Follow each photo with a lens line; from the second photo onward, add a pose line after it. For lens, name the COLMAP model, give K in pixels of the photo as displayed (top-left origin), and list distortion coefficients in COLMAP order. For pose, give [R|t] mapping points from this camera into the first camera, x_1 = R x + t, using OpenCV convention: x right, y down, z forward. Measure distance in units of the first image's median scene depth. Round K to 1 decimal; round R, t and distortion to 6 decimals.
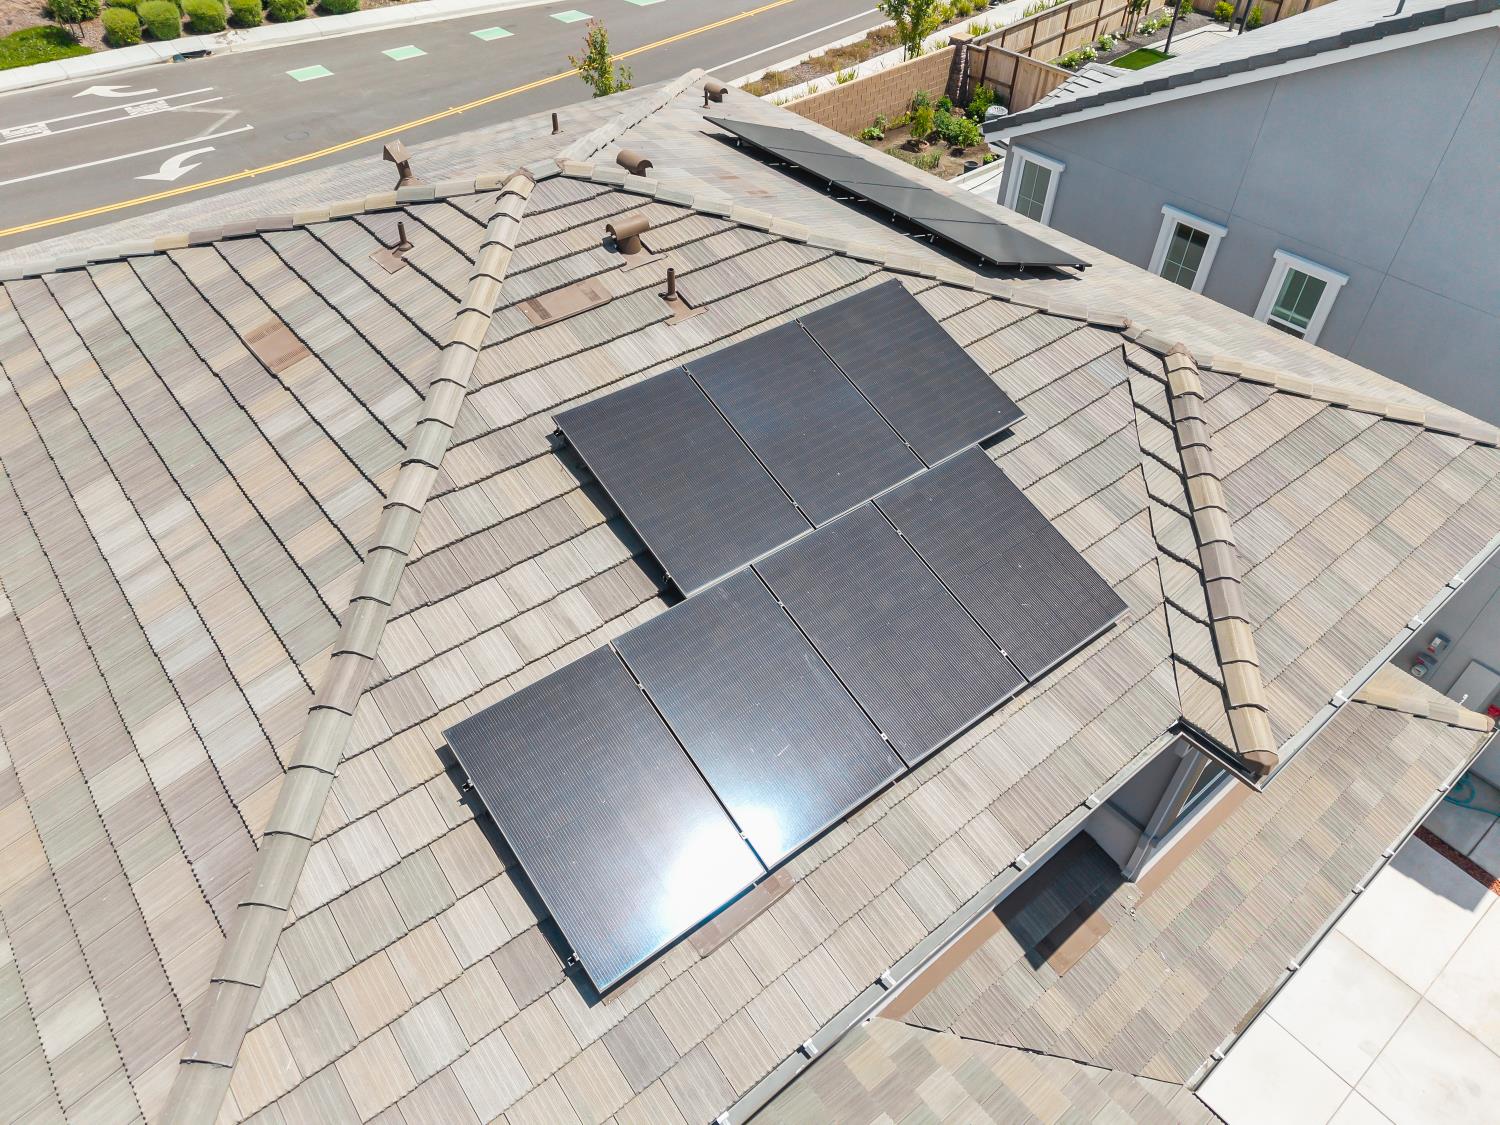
lens RADIAL K [[1022.4, 0, 750.0], [0, 1022.4, 562.5], [0, 0, 1]] dist [0.035842, -0.031251]
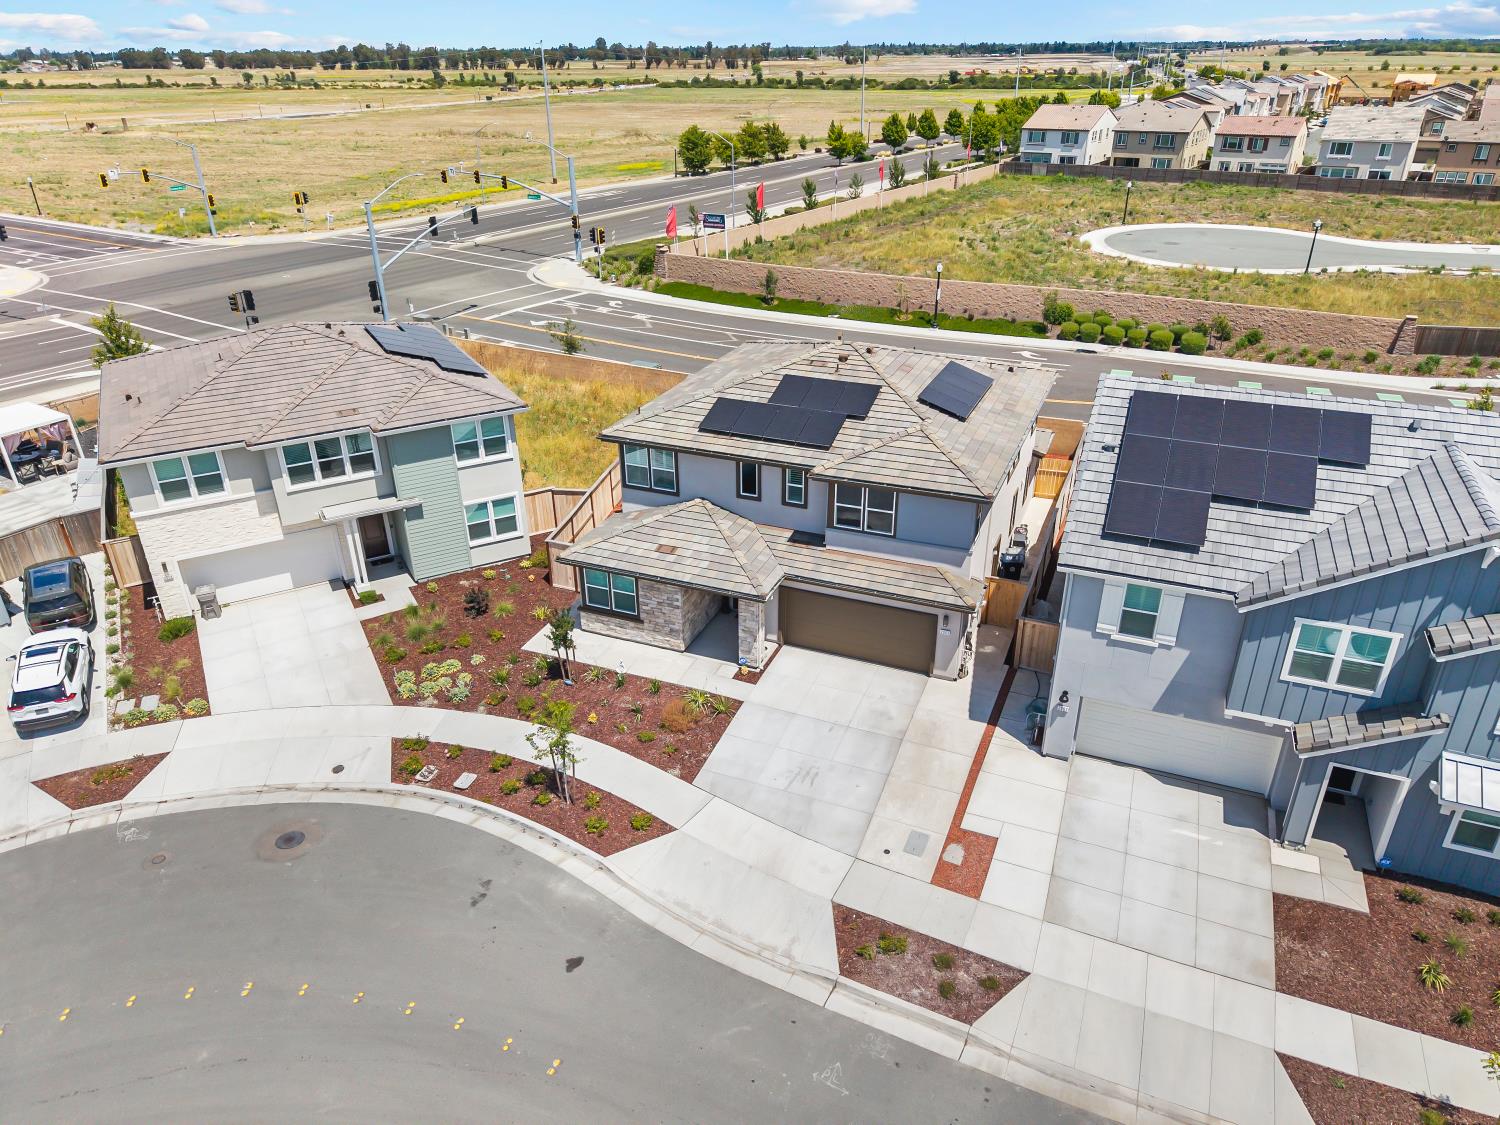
lens RADIAL K [[1022.4, 0, 750.0], [0, 1022.4, 562.5], [0, 0, 1]] dist [0.035842, -0.031251]
pose [[0.458692, 0.386007, -0.800375, 0.816225], [-0.597576, 0.800623, 0.043657, 0.093614], [0.657650, 0.458260, 0.597908, -0.330574]]
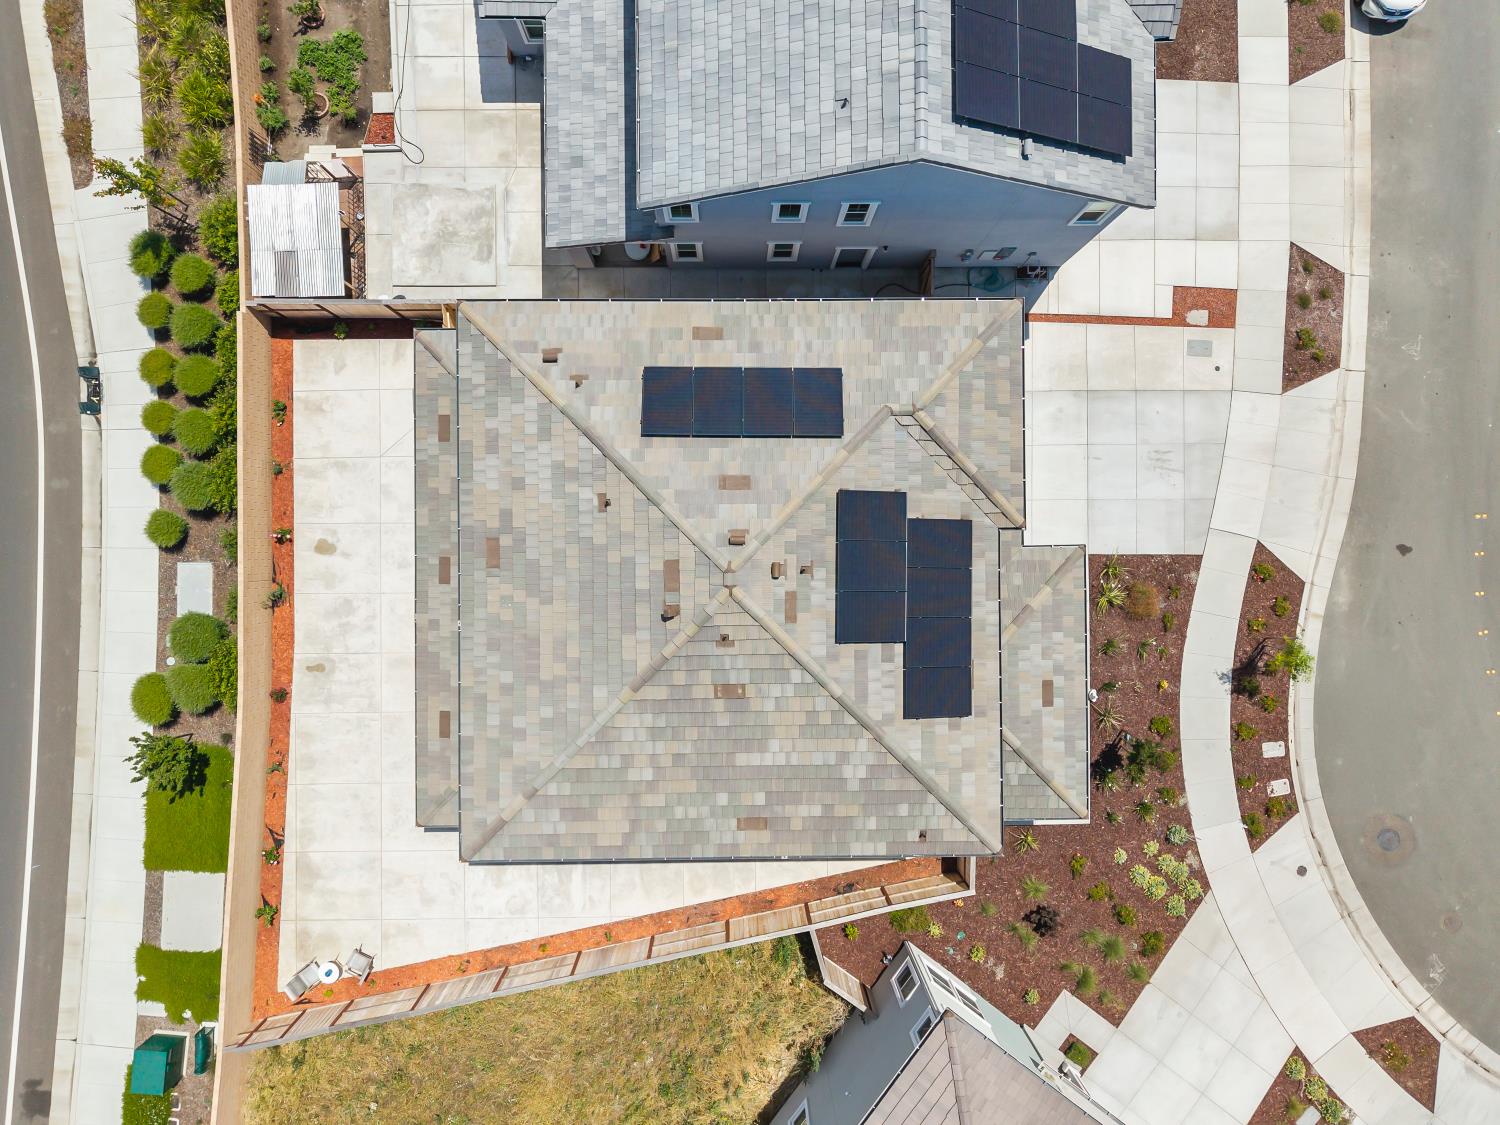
lens RADIAL K [[1022.4, 0, 750.0], [0, 1022.4, 562.5], [0, 0, 1]] dist [0.035842, -0.031251]
pose [[0.634726, -0.772706, 0.006984, -0.044204], [0.521716, 0.435188, 0.733774, -0.566671], [-0.570031, -0.462101, 0.679358, -0.187483]]
